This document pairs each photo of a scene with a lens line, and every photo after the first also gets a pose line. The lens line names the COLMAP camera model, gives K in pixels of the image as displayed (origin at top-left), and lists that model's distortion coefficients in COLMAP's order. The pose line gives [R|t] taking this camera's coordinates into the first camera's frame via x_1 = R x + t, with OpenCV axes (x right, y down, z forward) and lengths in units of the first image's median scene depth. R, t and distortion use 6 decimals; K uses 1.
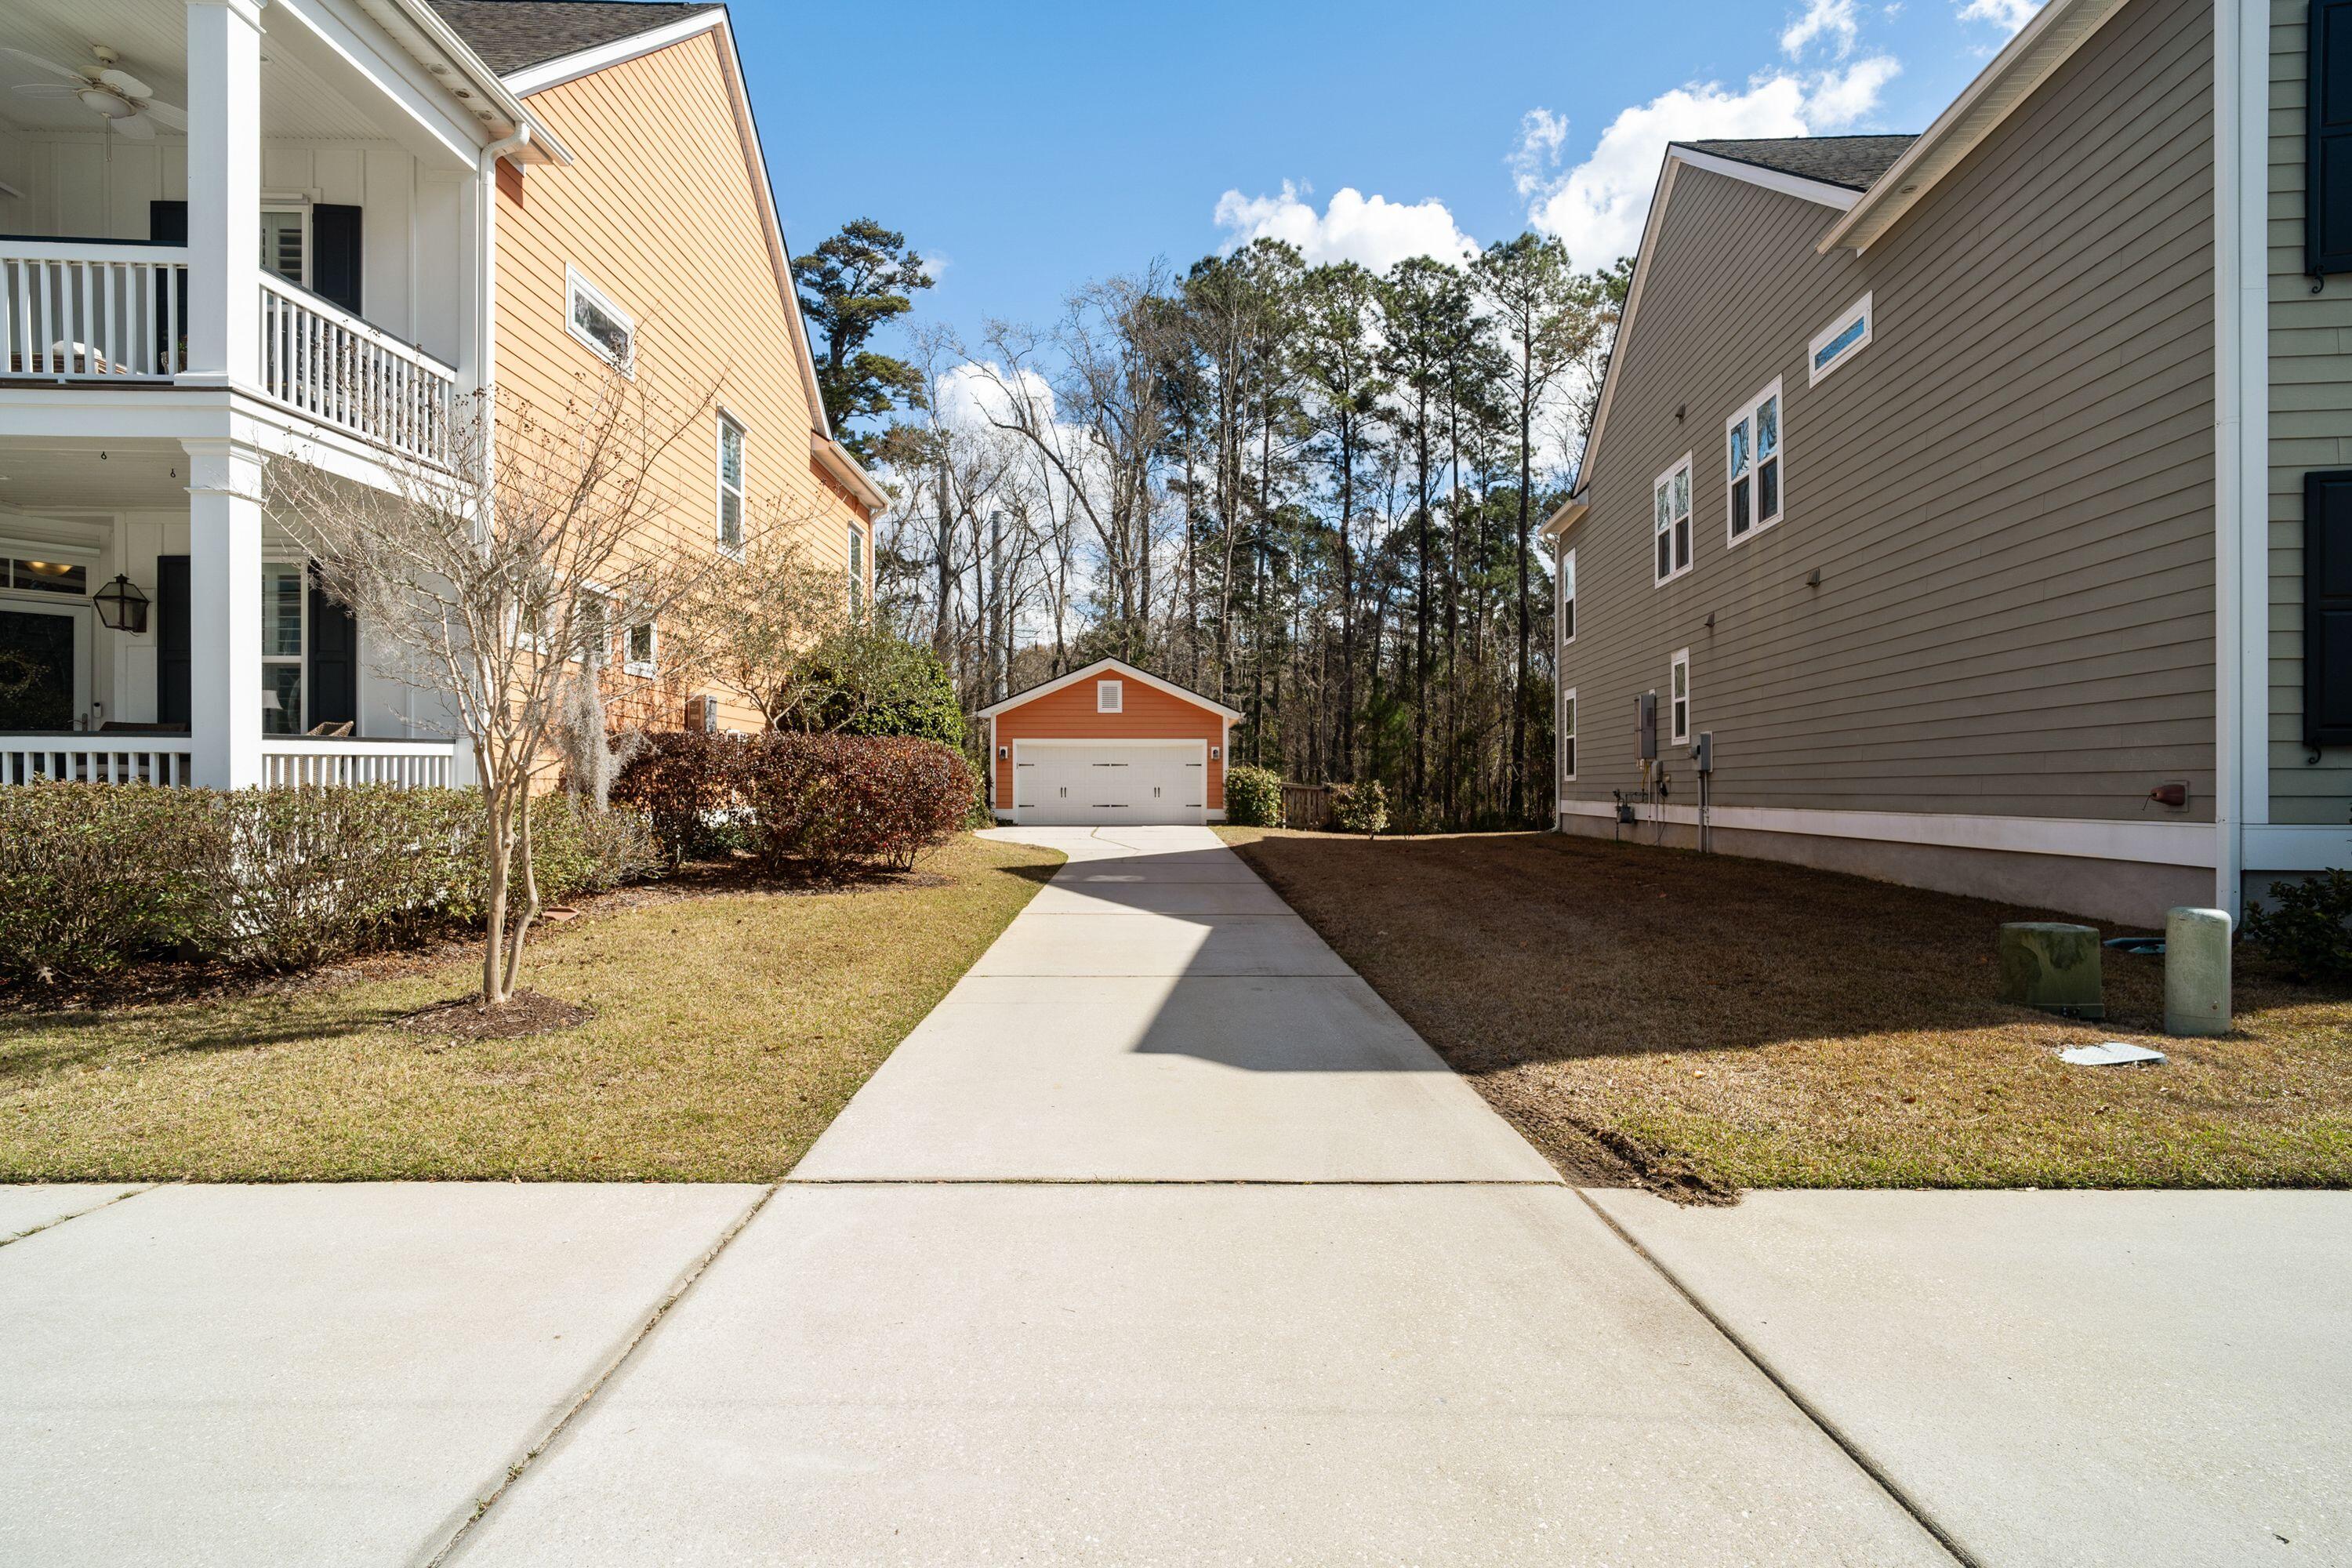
lens RADIAL K [[1108.0, 0, 1188.5], [0, 1108.0, 784.3], [0, 0, 1]] dist [-0.020334, 0.010867]
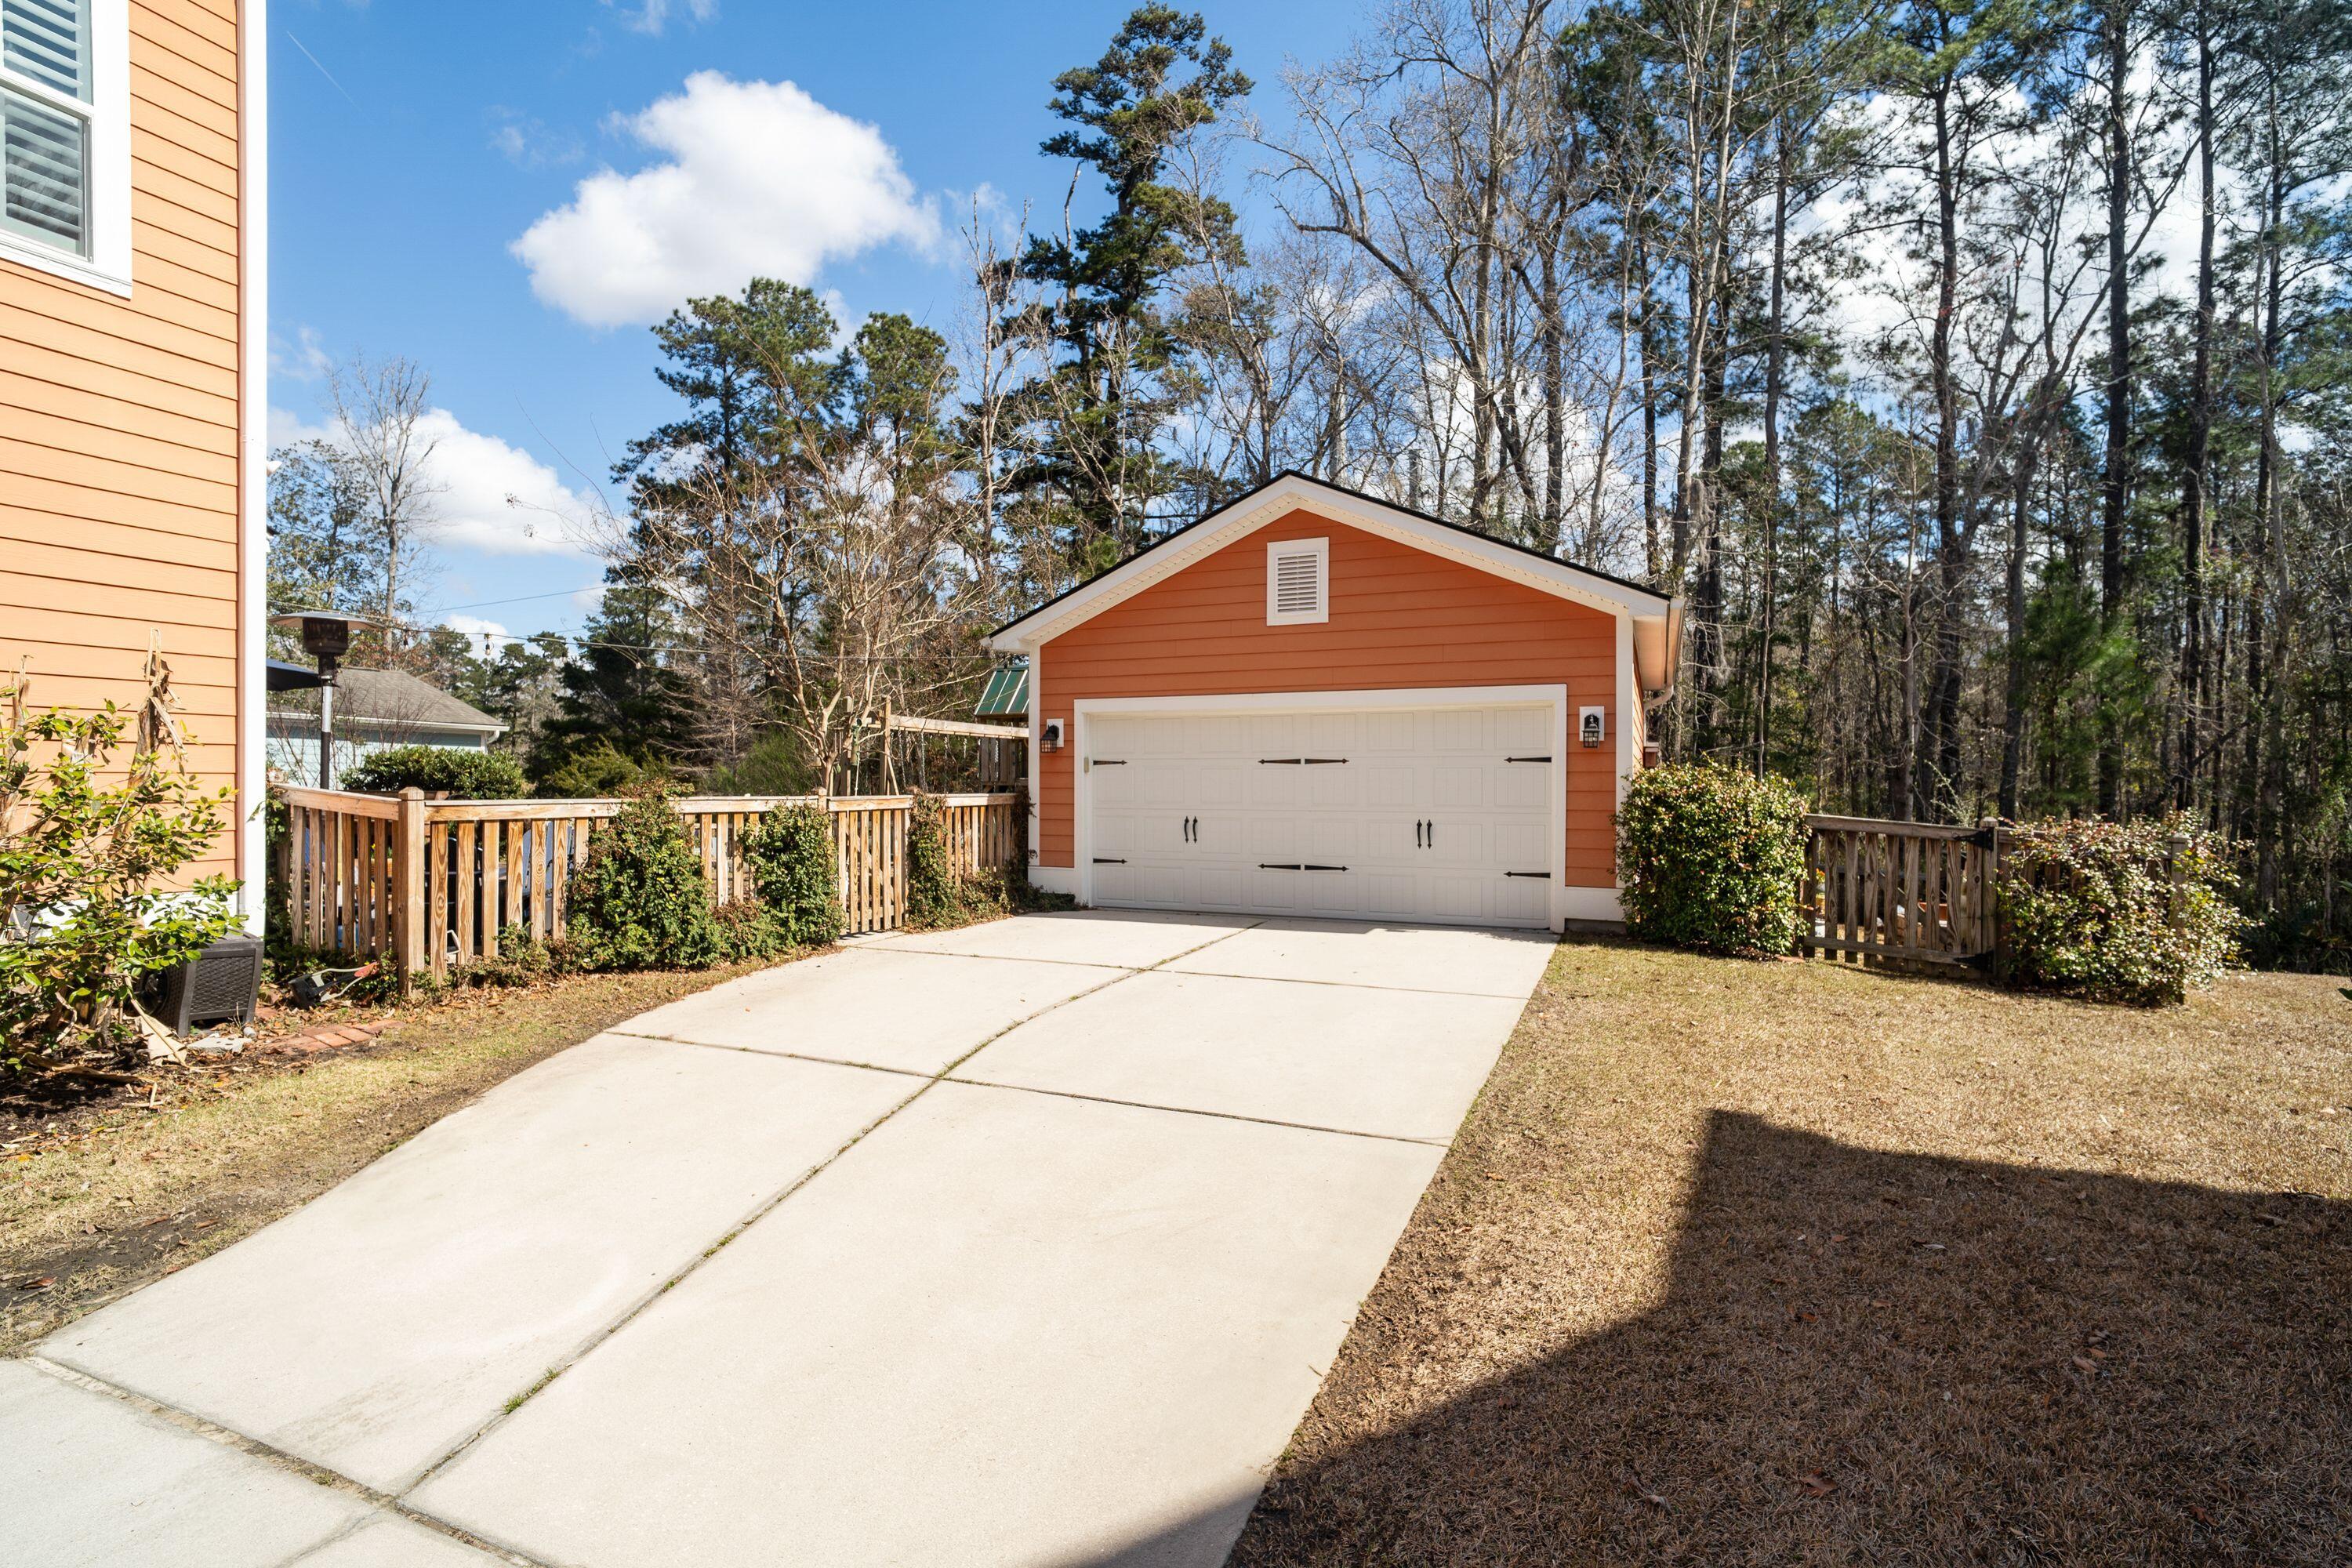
lens RADIAL K [[1108.0, 0, 1181.3], [0, 1108.0, 782.0], [0, 0, 1]] dist [-0.020334, 0.010867]
pose [[0.906035, 0.002221, -0.423197, 0.095264], [-0.002040, 0.999998, 0.000880, -0.018537], [0.423198, 0.000066, 0.906037, 1.120879]]
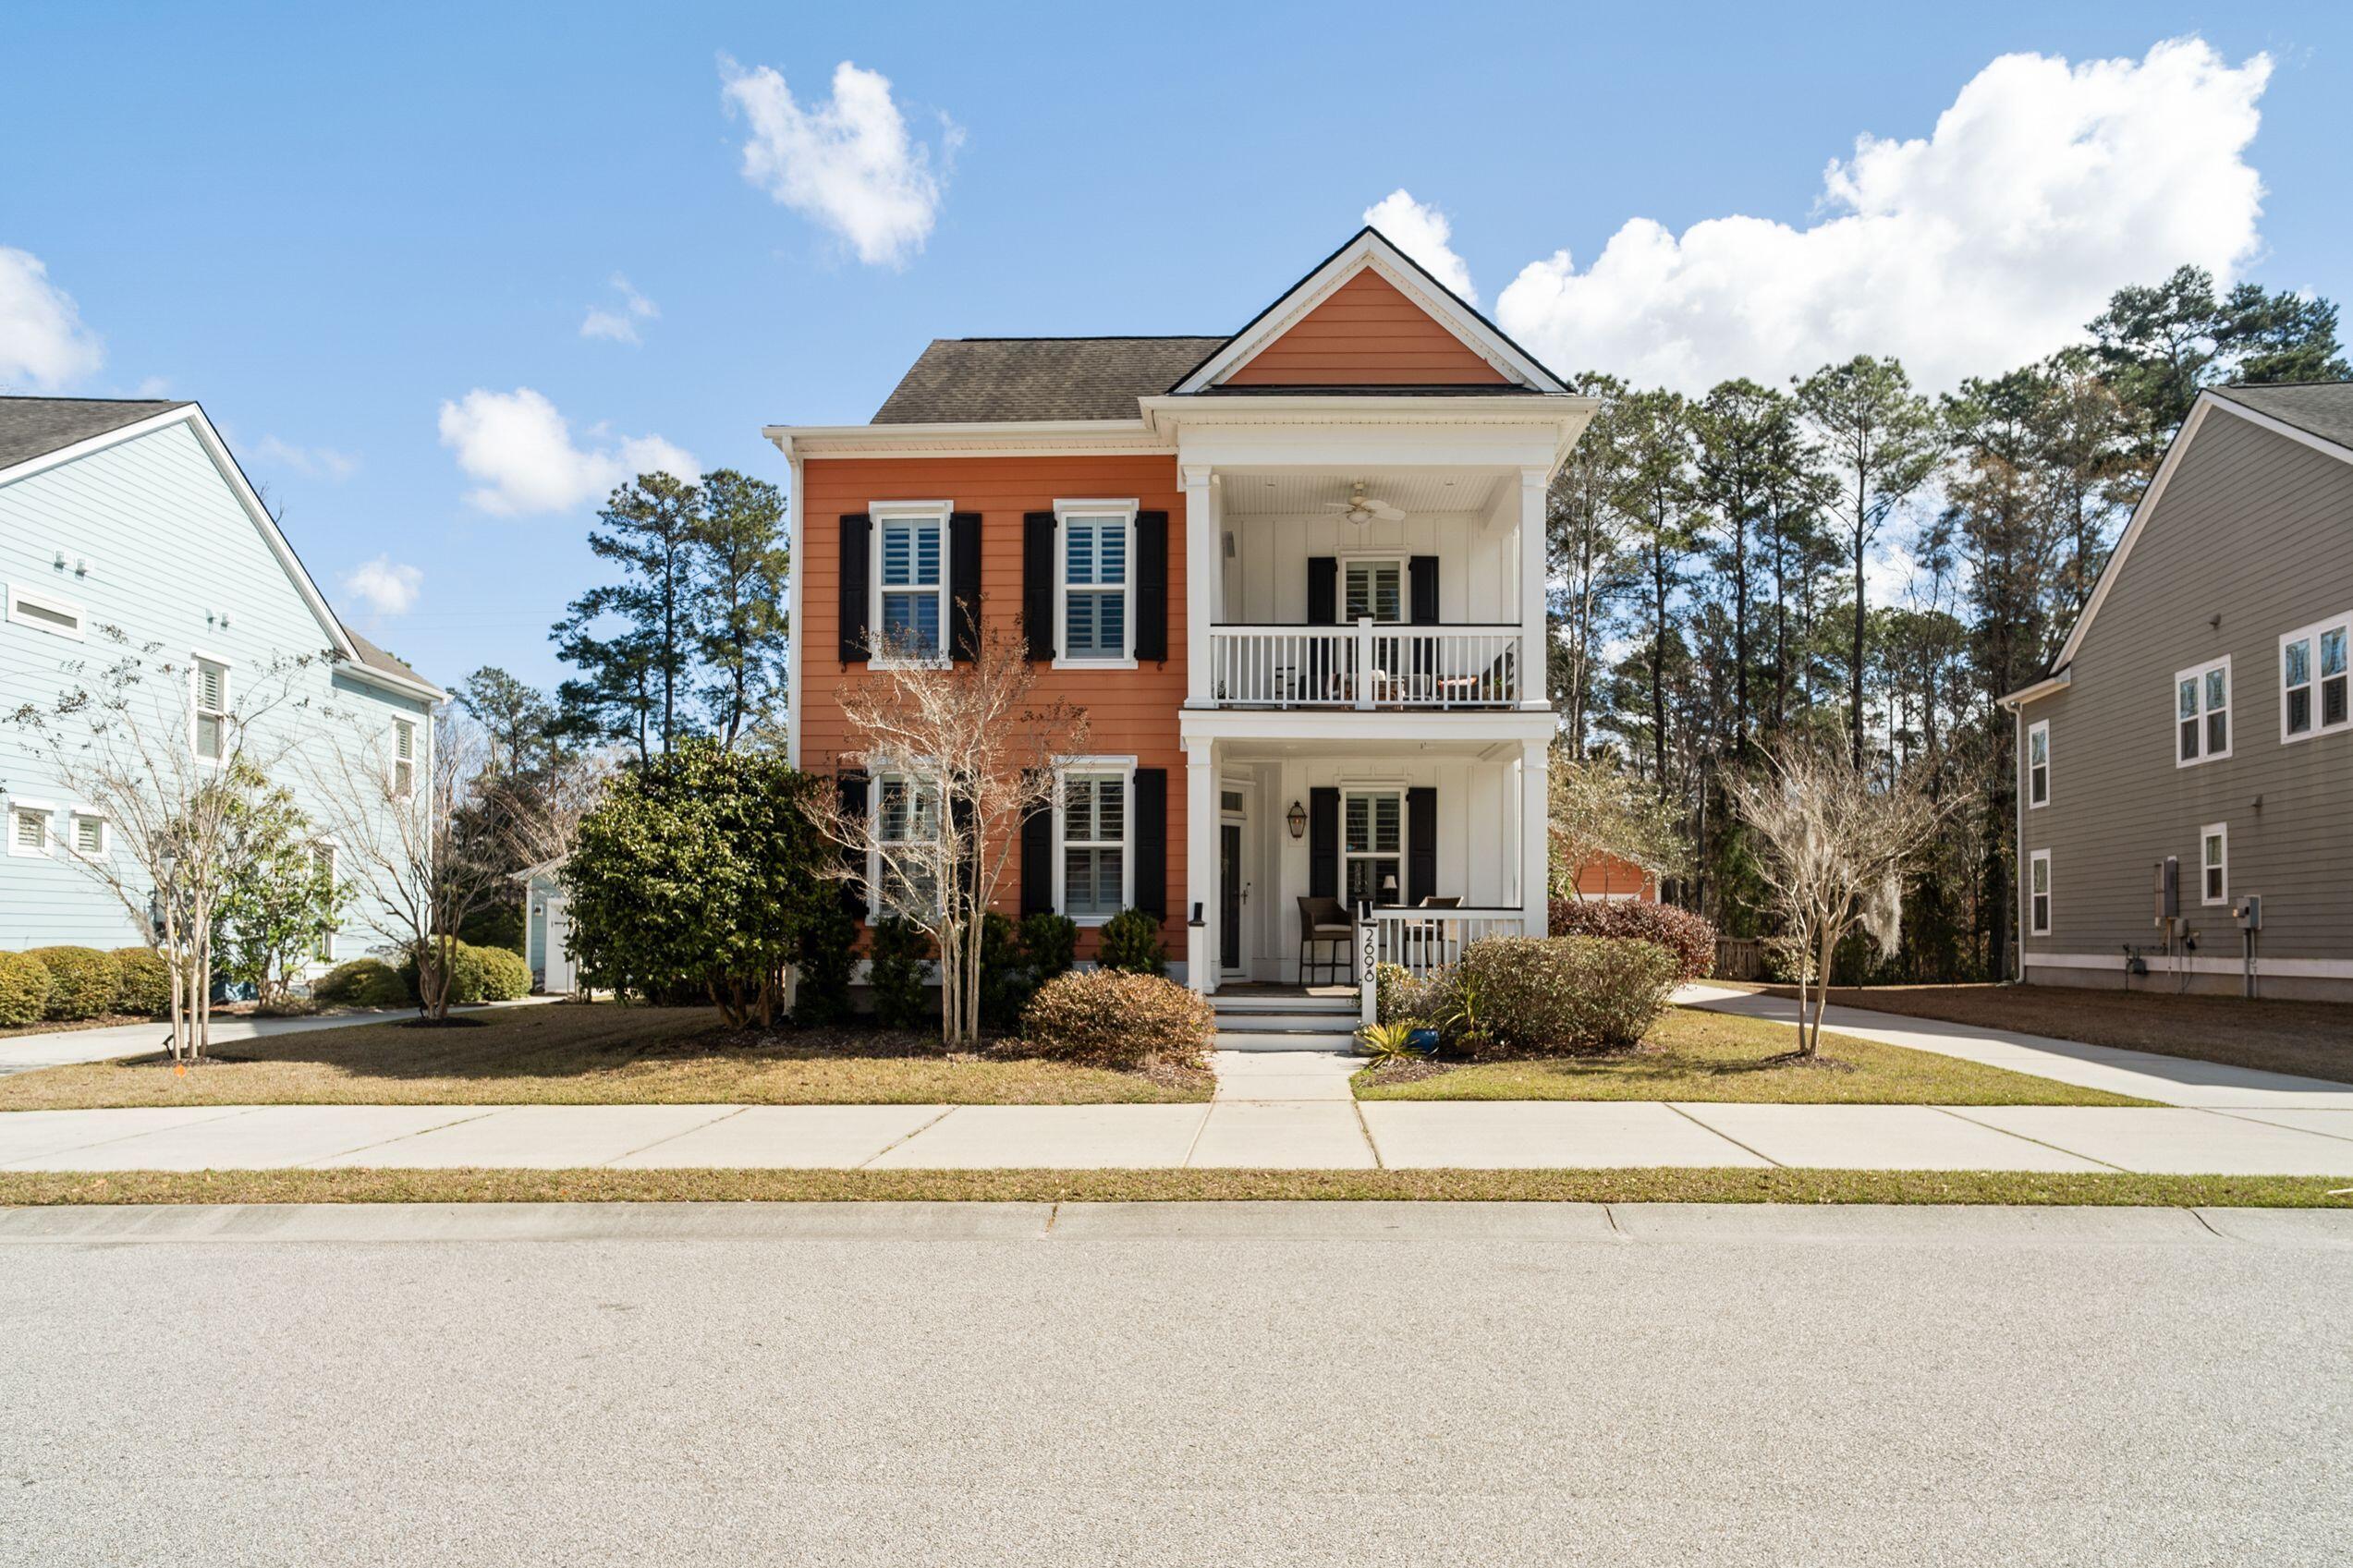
lens RADIAL K [[1304.9, 0, 1214.0], [0, 1304.9, 907.5], [0, 0, 1]] dist [-0.011759, -0.000692]
pose [[0.997239, 0.000706, -0.074259, -0.511516], [-0.002392, 0.999741, -0.022617, -0.000296], [0.074223, 0.022733, 0.996983, -0.443632]]
